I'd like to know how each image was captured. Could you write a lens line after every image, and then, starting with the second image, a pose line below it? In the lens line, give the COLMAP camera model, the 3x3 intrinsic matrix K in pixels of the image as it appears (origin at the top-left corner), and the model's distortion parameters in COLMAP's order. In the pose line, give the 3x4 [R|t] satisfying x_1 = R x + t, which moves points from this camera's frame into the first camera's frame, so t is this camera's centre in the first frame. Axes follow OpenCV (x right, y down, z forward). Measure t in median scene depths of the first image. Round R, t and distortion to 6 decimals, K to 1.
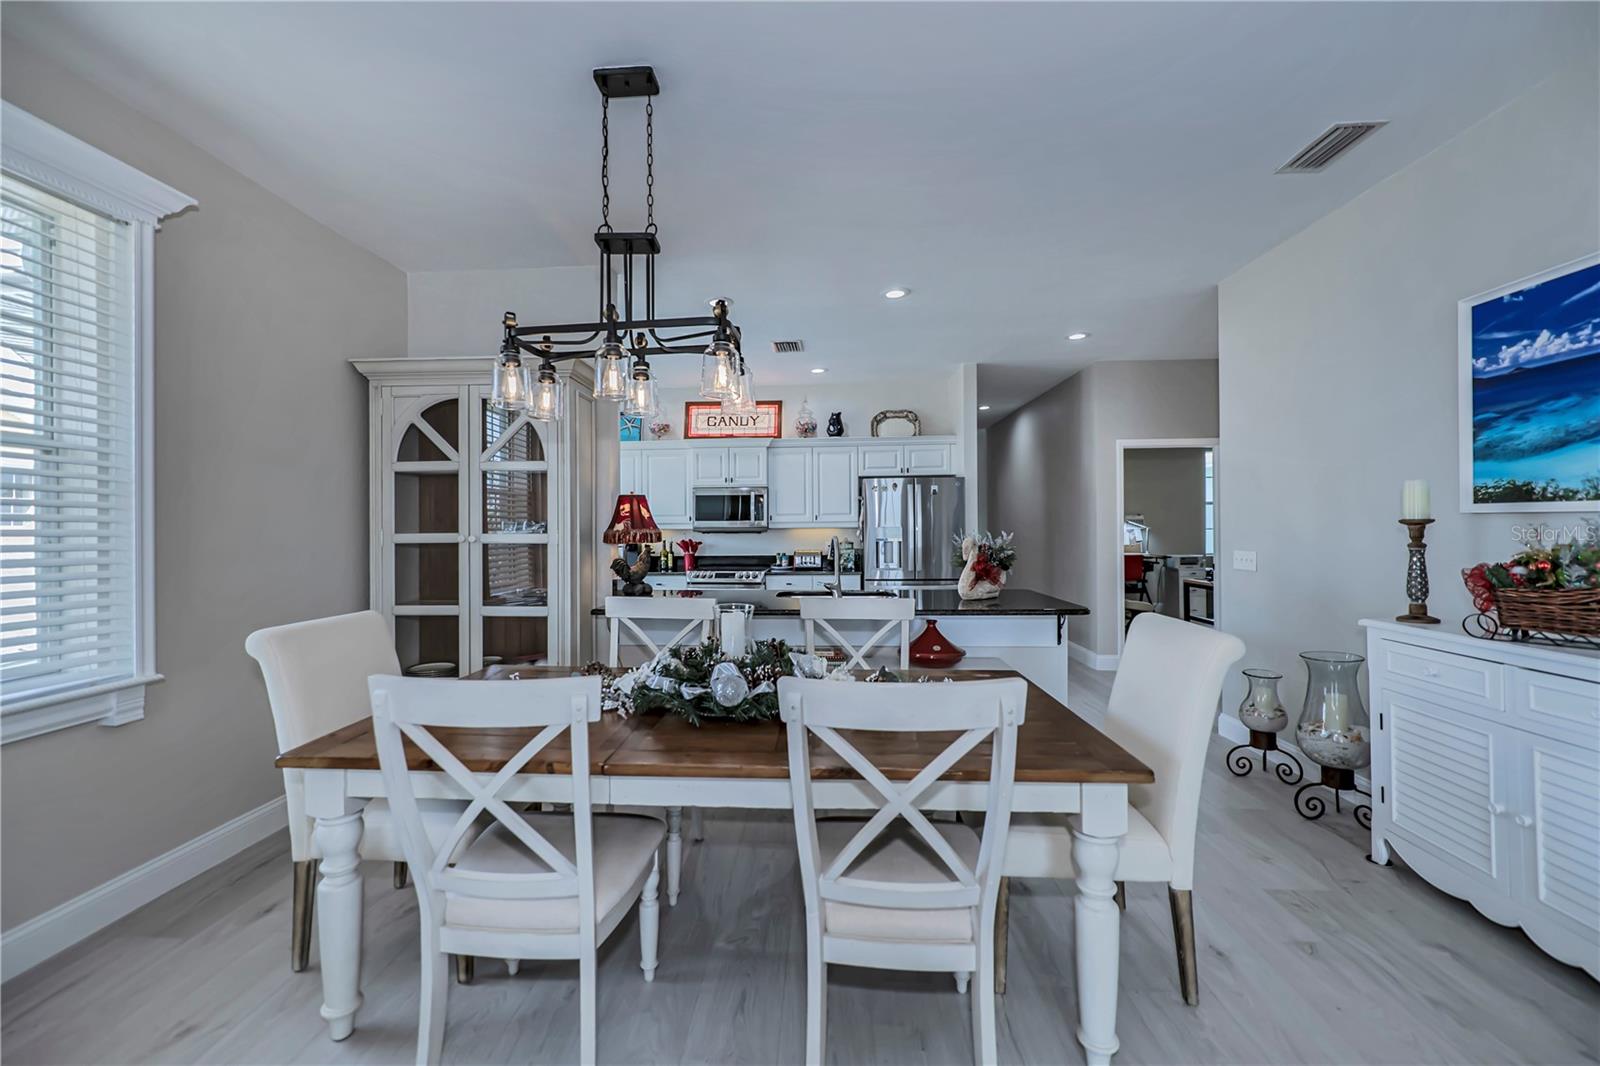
lens RADIAL K [[645.3, 0, 772.0], [0, 645.3, 535.0], [0, 0, 1]] dist [-0.000041, 0.000023]
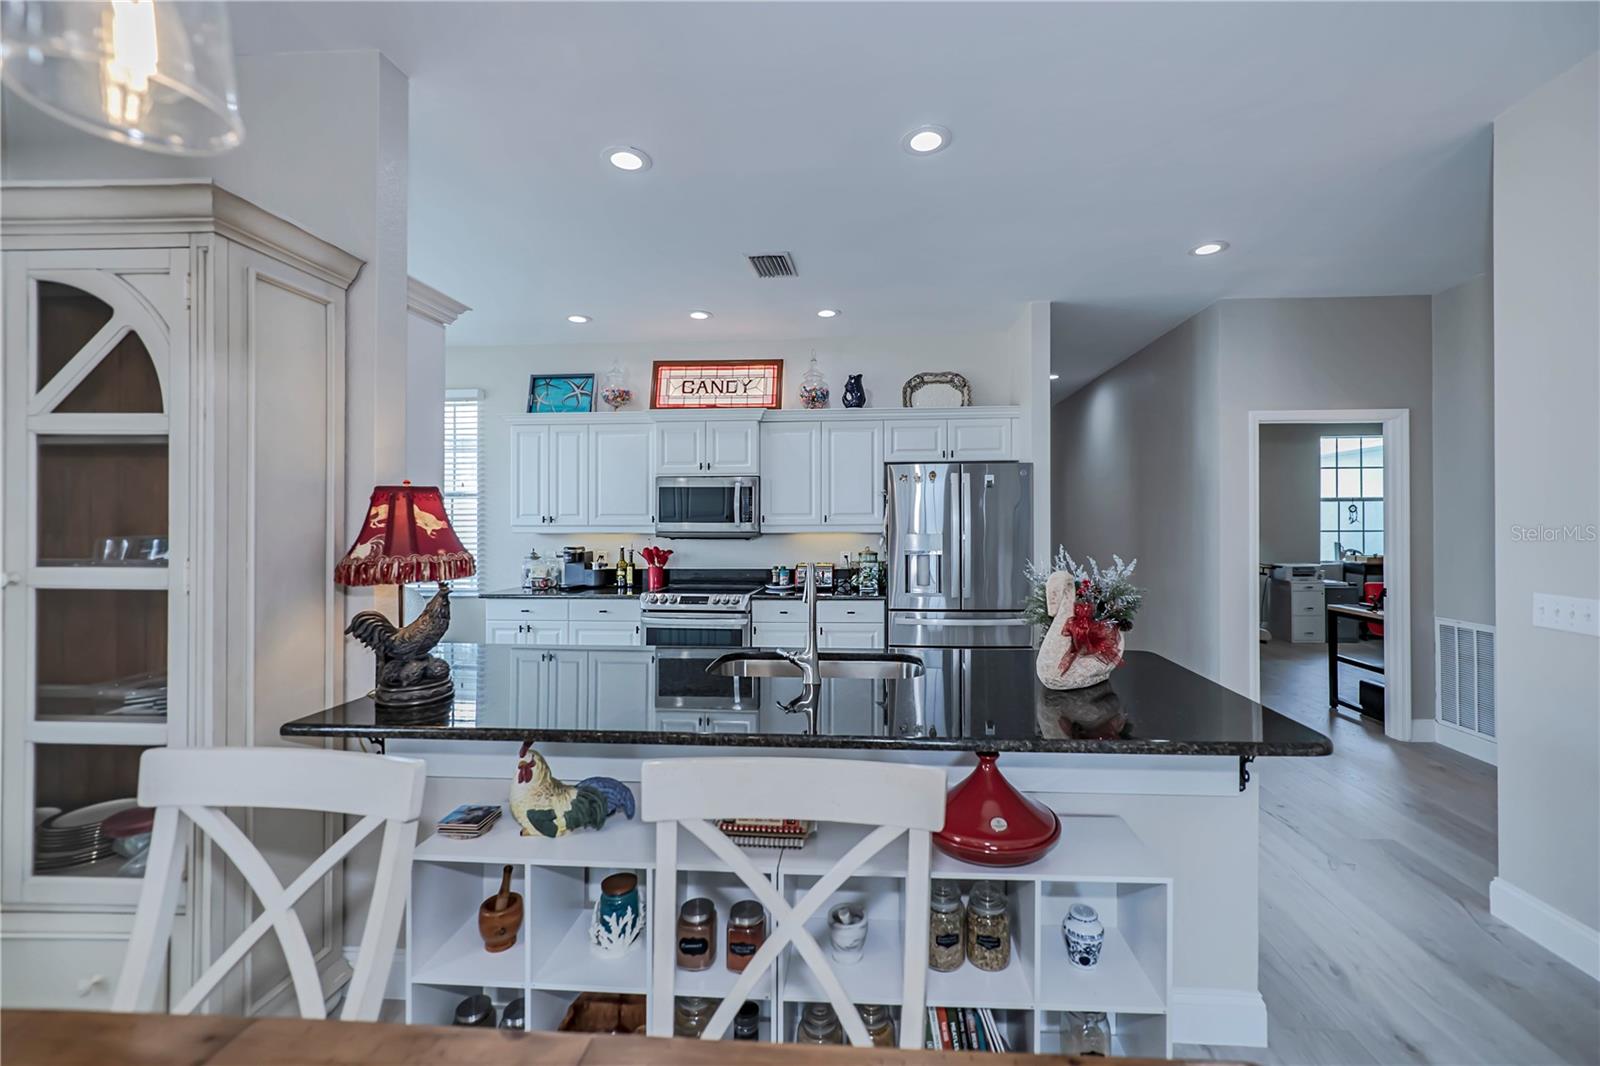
lens RADIAL K [[648.1, 0, 825.6], [0, 648.1, 517.6], [0, 0, 1]] dist [0.000067, 0.000216]
pose [[0.999973, 0.005732, 0.004517, 0.066149], [-0.005669, 0.999889, -0.013760, -0.018645], [-0.004595, 0.013734, 0.999895, 0.278513]]
